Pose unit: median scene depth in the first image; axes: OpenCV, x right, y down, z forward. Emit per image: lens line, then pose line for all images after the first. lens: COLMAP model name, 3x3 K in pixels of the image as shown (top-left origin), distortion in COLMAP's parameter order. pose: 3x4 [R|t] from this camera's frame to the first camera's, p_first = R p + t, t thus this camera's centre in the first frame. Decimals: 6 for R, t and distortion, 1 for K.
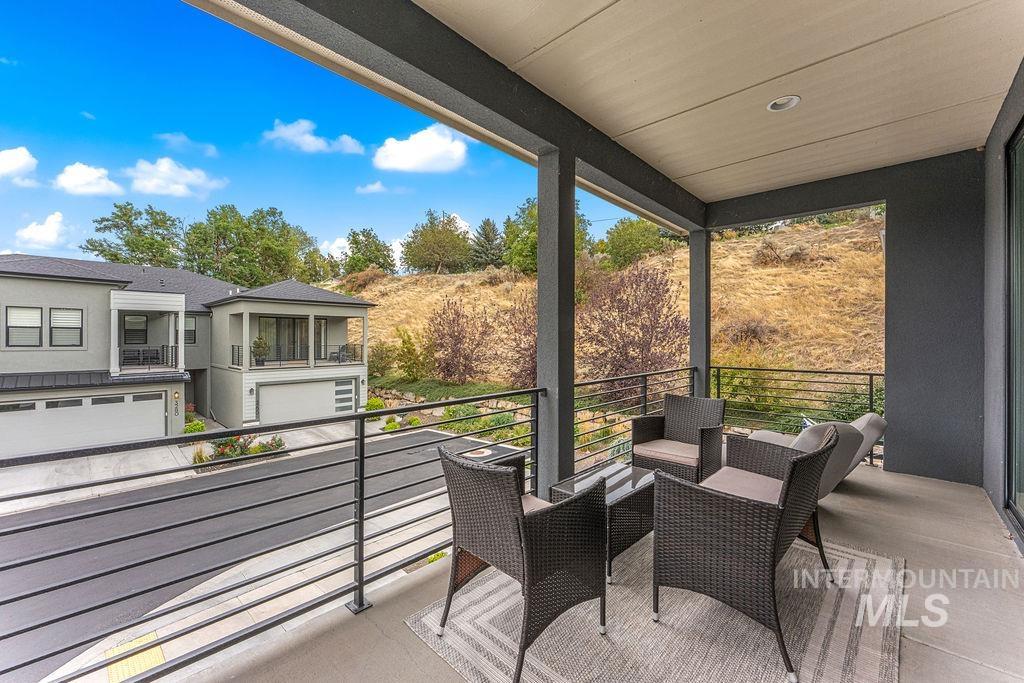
lens RADIAL K [[412.3, 0, 515.0], [0, 412.3, 338.2], [0, 0, 1]] dist [0.000394, -0.000049]
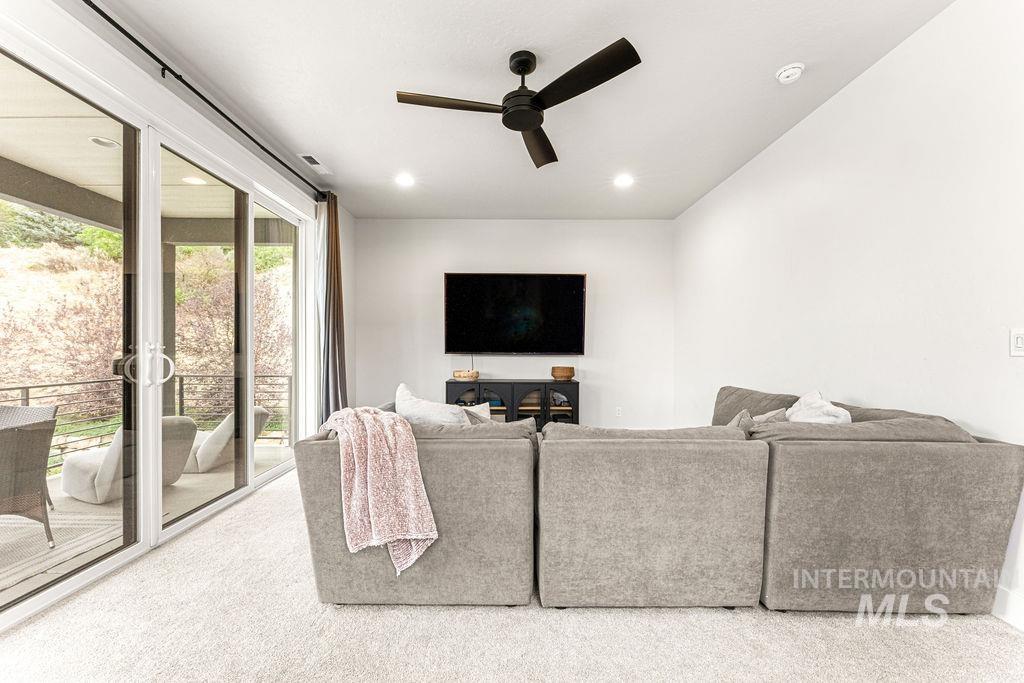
lens RADIAL K [[412.3, 0, 504.7], [0, 412.3, 349.4], [0, 0, 1]] dist [-0.001156, -0.000197]
pose [[0.737500, 0.000726, 0.675347, 0.079530], [-0.002770, 0.999994, 0.001950, -0.000294], [-0.675341, -0.003308, 0.737498, -0.069091]]
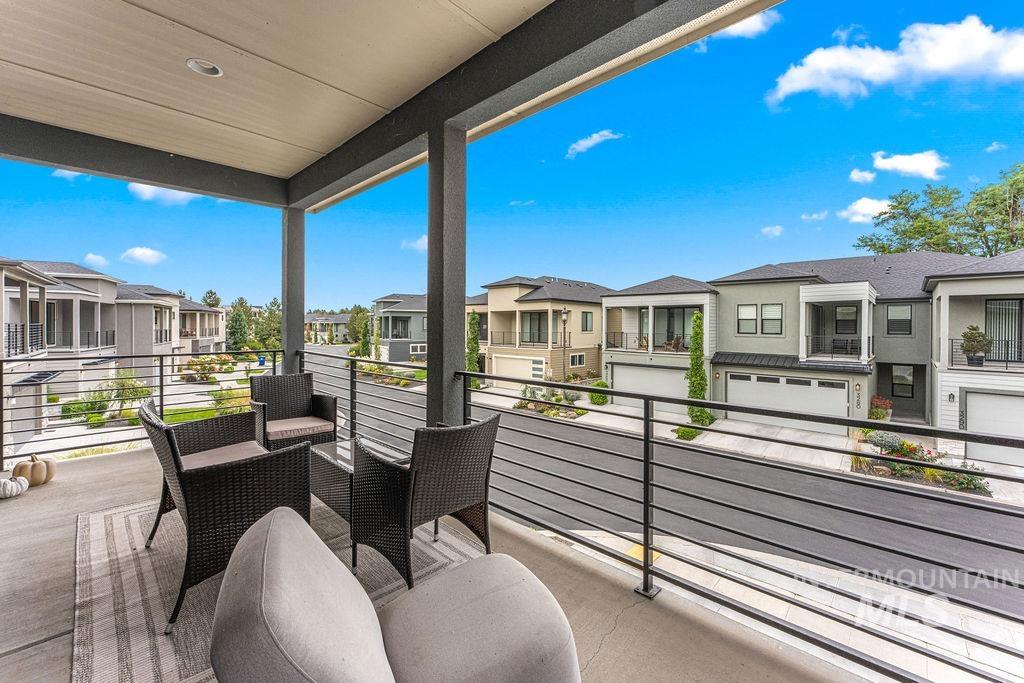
lens RADIAL K [[417.0, 0, 501.8], [0, 417.0, 340.9], [0, 0, 1]] dist [-0.001147, -0.000111]
pose [[-0.018403, 0.034015, -0.999252, 0.128414], [-0.007913, 0.999385, 0.034165, 0.001935], [0.999799, 0.008536, -0.018122, 0.135188]]
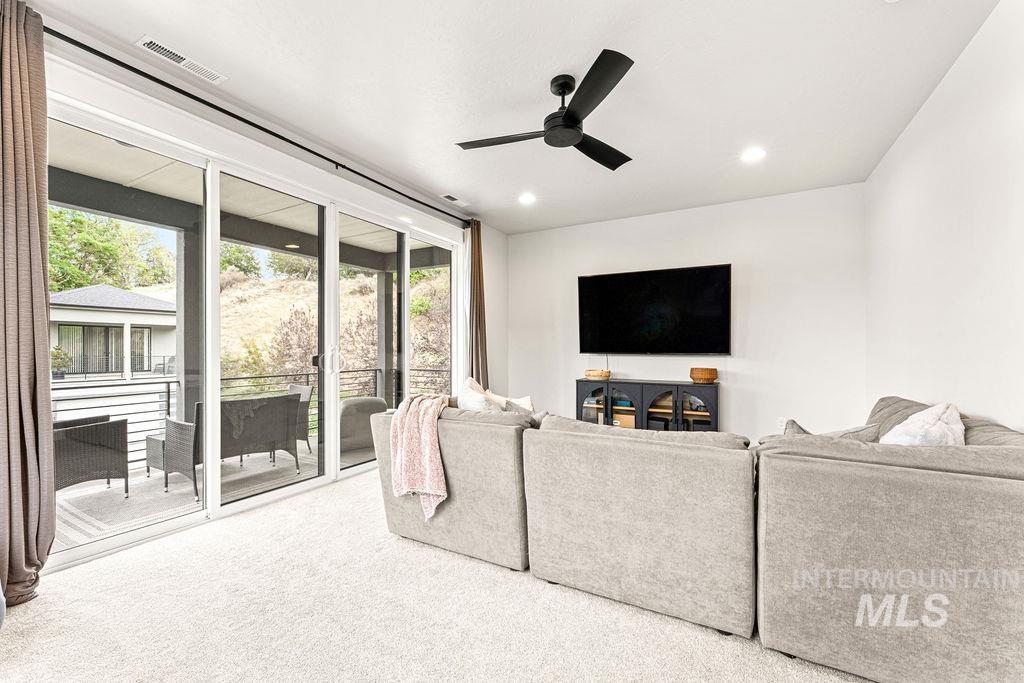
lens RADIAL K [[414.2, 0, 507.7], [0, 414.2, 348.0], [0, 0, 1]] dist [-0.000520, -0.000062]
pose [[0.971776, -0.000216, 0.235907, 0.107998], [0.000385, 1.000000, -0.000667, -0.000329], [-0.235907, 0.000739, 0.971775, -0.098226]]
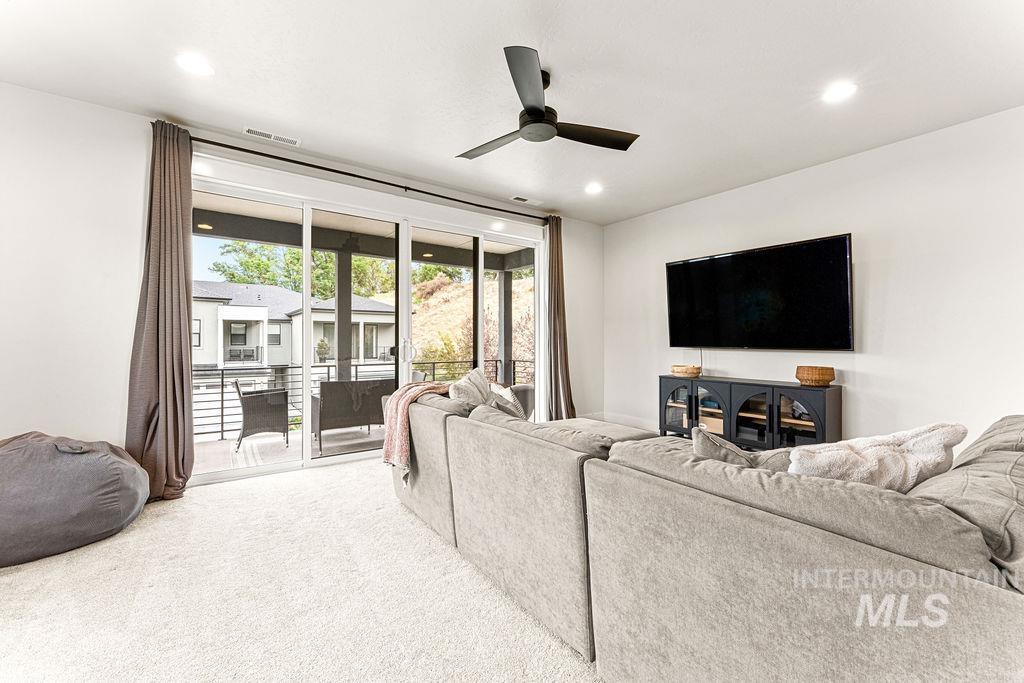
lens RADIAL K [[409.9, 0, 511.8], [0, 409.9, 339.4], [0, 0, 1]] dist [0.000142, -0.000088]
pose [[0.982251, 0.000987, -0.187567, 0.157292], [-0.001783, 0.999990, -0.004078, -0.000393], [0.187561, 0.004340, 0.982243, -0.103233]]
